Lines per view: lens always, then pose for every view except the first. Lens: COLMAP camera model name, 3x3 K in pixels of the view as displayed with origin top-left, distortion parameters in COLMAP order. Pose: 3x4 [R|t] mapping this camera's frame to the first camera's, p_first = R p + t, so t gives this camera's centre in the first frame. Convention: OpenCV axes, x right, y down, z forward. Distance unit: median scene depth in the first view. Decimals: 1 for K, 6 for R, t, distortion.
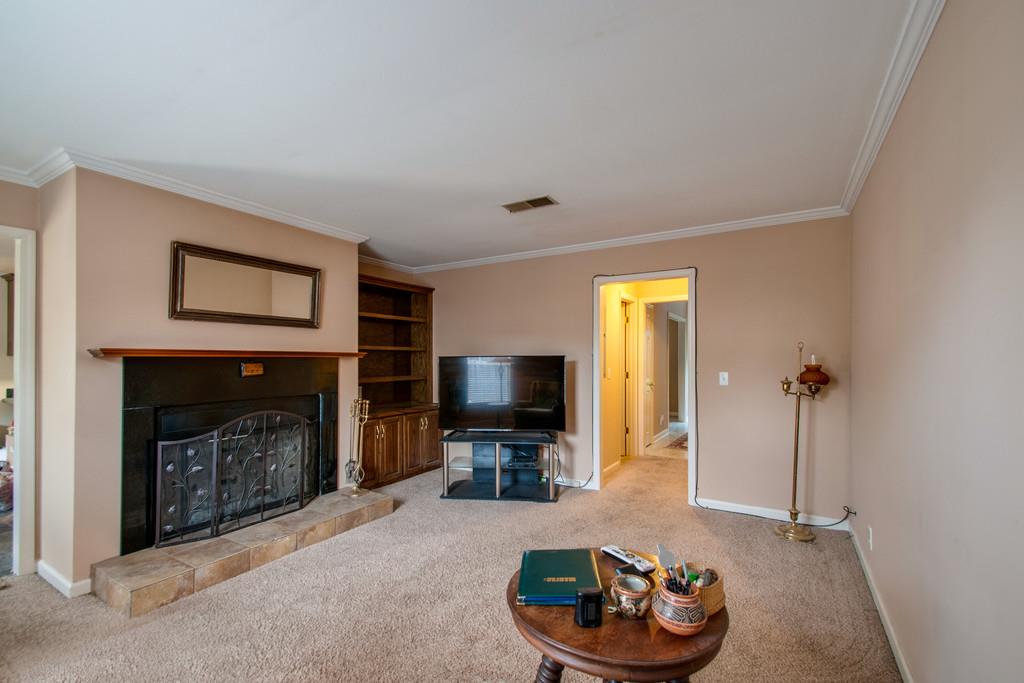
lens RADIAL K [[428.1, 0, 510.2], [0, 428.1, 356.8], [0, 0, 1]] dist [0.000926, -0.000058]
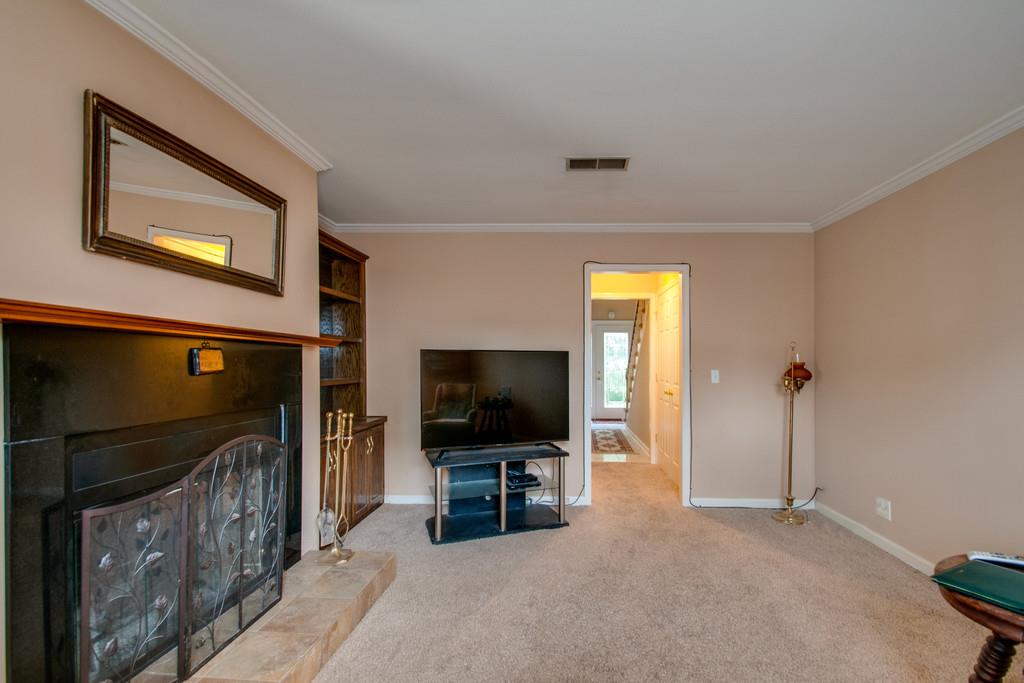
lens RADIAL K [[485.9, 0, 535.8], [0, 485.9, 355.0], [0, 0, 1]] dist [-0.023014, -0.000793]
pose [[0.874228, 0.015846, 0.485257, -0.484906], [-0.009463, 0.999834, -0.015602, 0.025049], [-0.485423, 0.009047, 0.874233, 0.237421]]
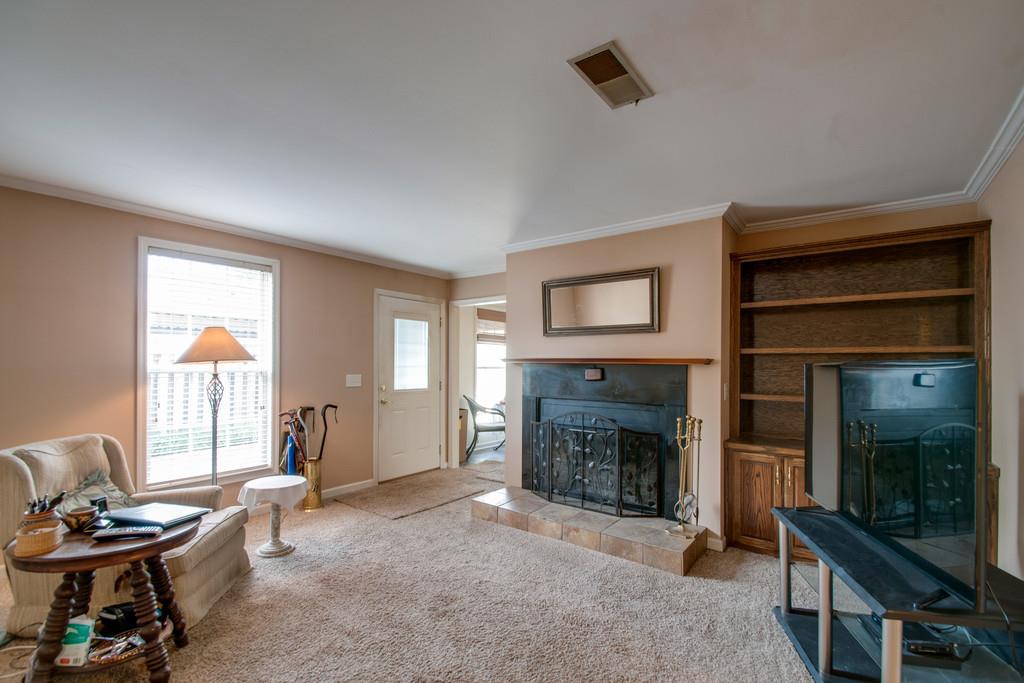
lens RADIAL K [[431.5, 0, 512.9], [0, 431.5, 362.4], [0, 0, 1]] dist [0.000158, -0.010058]
pose [[-0.068313, -0.001125, -0.997663, 0.506431], [-0.002258, 0.999997, -0.000974, -0.000807], [0.997661, 0.002186, -0.068315, 0.788426]]
